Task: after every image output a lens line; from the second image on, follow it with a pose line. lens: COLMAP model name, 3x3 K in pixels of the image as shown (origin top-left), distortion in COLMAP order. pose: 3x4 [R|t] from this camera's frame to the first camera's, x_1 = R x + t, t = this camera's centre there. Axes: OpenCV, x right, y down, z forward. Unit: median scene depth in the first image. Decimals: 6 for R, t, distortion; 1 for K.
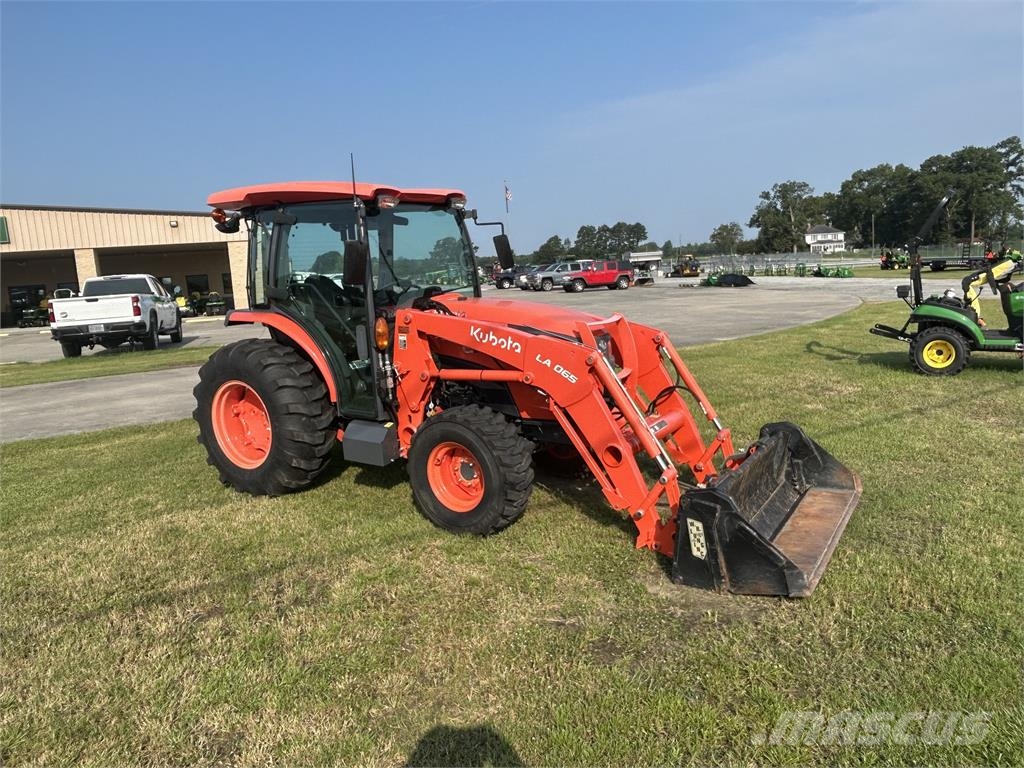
lens RADIAL K [[759.9, 0, 512.0], [0, 759.9, 384.0], [0, 0, 1]] dist [0.004440, -0.007147]
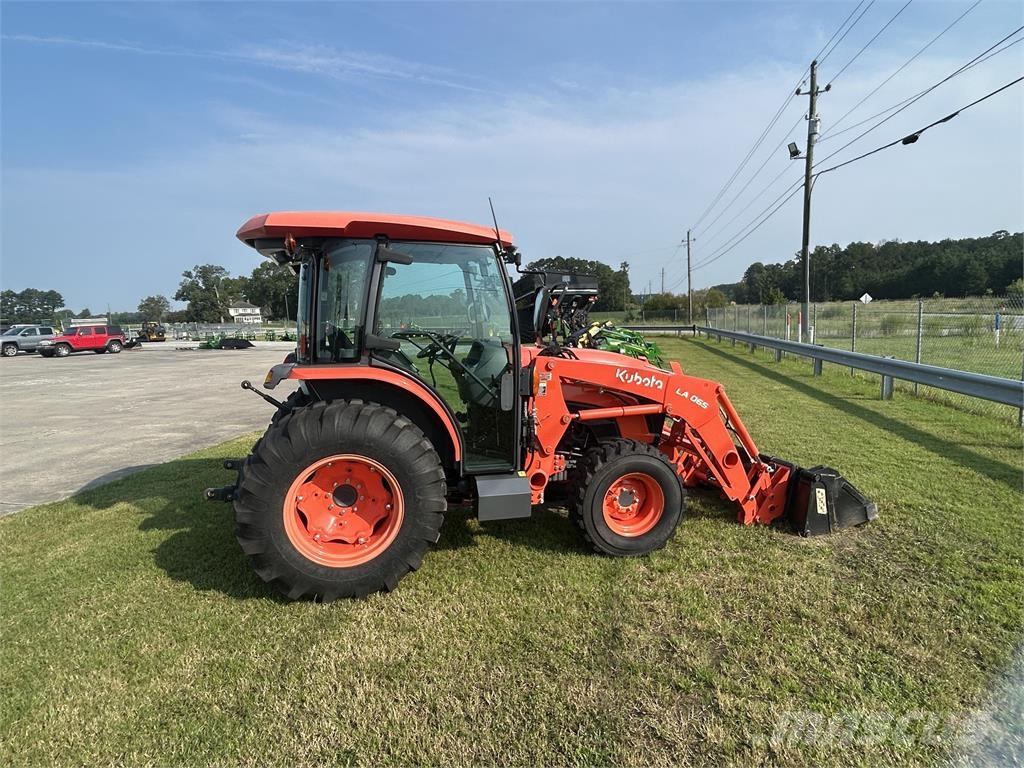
lens RADIAL K [[590.9, 0, 523.4], [0, 590.9, 379.4], [0, 0, 1]] dist [-0.000587, -0.001176]
pose [[0.654014, -0.049856, 0.754838, -0.423146], [0.108620, 0.993675, -0.028481, -0.026712], [-0.748644, 0.100618, 0.655292, 0.278114]]
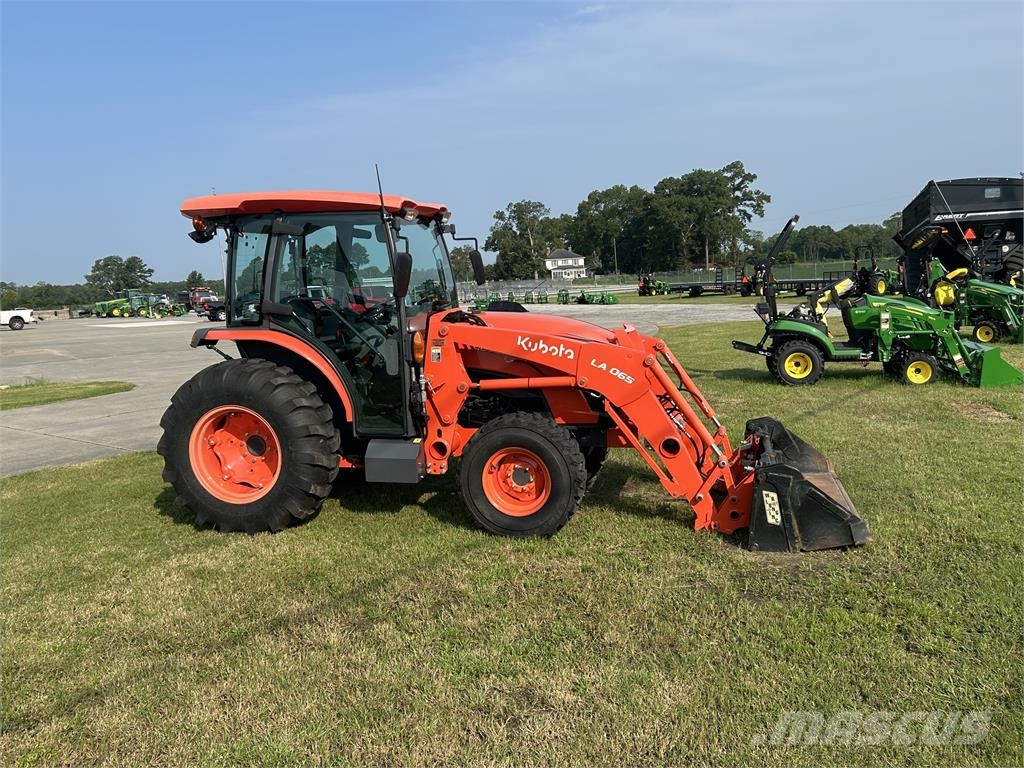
lens RADIAL K [[908.0, 0, 517.1], [0, 908.0, 383.9], [0, 0, 1]] dist [0.178924, -0.512897]
pose [[0.940915, -0.038025, 0.336501, -0.249199], [0.057203, 0.997243, -0.047261, 0.025113], [-0.333777, 0.063718, 0.940496, -0.085684]]
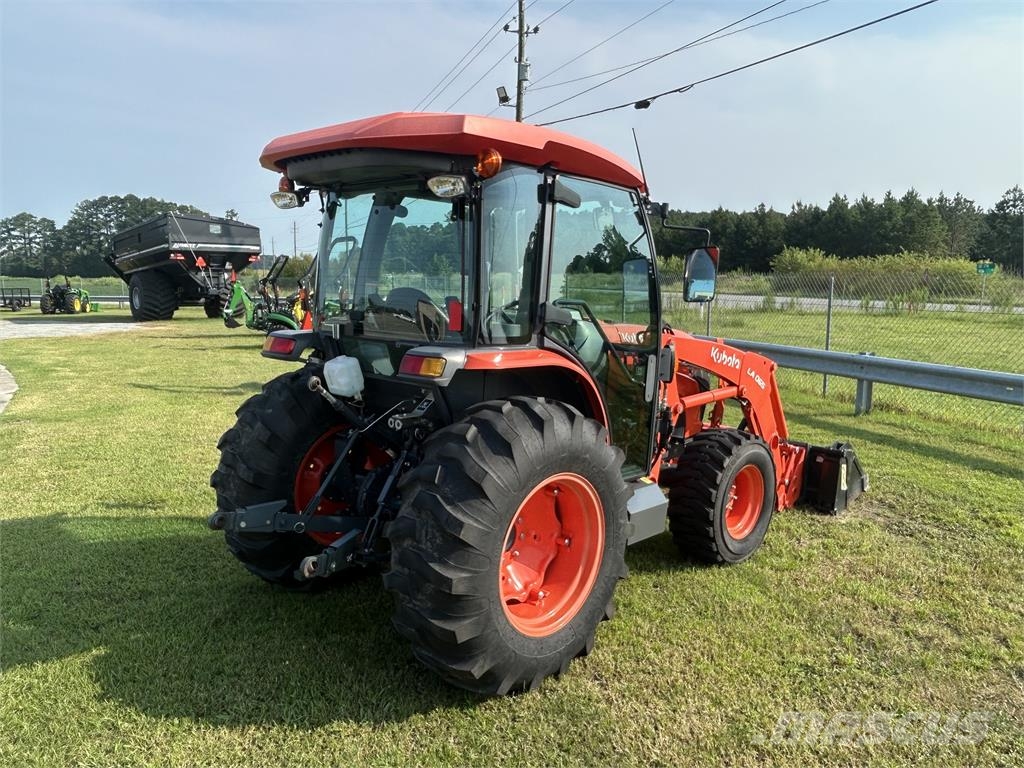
lens RADIAL K [[759.9, 0, 512.0], [0, 759.9, 384.0], [0, 0, 1]] dist [0.004440, -0.007147]
pose [[0.175075, -0.085814, 0.980808, -0.547405], [0.140245, 0.988209, 0.061428, -0.065115], [-0.974515, 0.126799, 0.185046, 0.563116]]
